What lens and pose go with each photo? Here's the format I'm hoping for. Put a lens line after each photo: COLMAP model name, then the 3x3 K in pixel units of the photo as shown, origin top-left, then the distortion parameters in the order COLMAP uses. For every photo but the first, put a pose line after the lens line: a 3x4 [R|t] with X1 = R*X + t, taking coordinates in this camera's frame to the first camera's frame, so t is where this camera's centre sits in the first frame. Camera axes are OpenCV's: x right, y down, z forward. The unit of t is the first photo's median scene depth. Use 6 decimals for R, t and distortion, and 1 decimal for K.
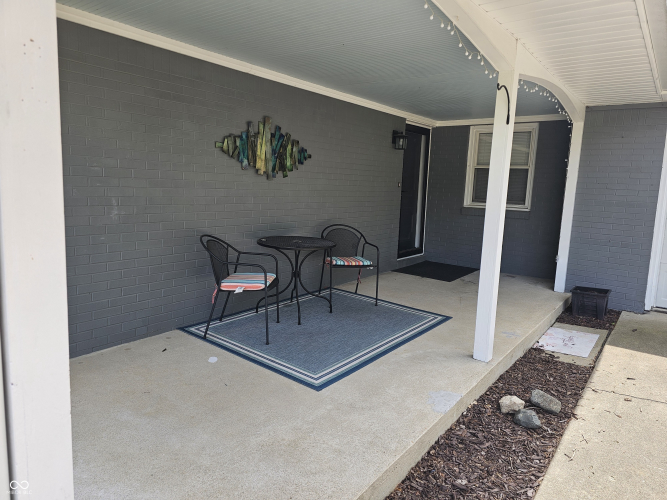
lens RADIAL K [[454.1, 0, 331.0], [0, 454.1, 251.5], [0, 0, 1]] dist [-0.004321, -0.001553]
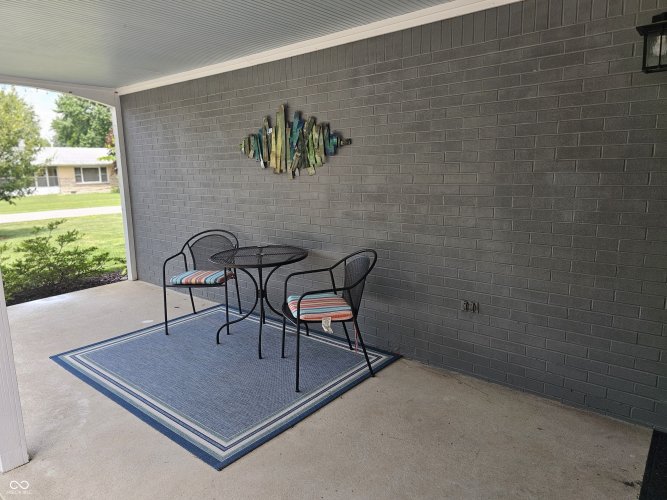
lens RADIAL K [[454.1, 0, 330.8], [0, 454.1, 247.5], [0, 0, 1]] dist [-0.004321, -0.001553]
pose [[-0.051282, 0.144556, -0.988167, 0.744722], [-0.123907, 0.980903, 0.149924, -0.178546], [0.990968, 0.130130, -0.032391, 1.183880]]
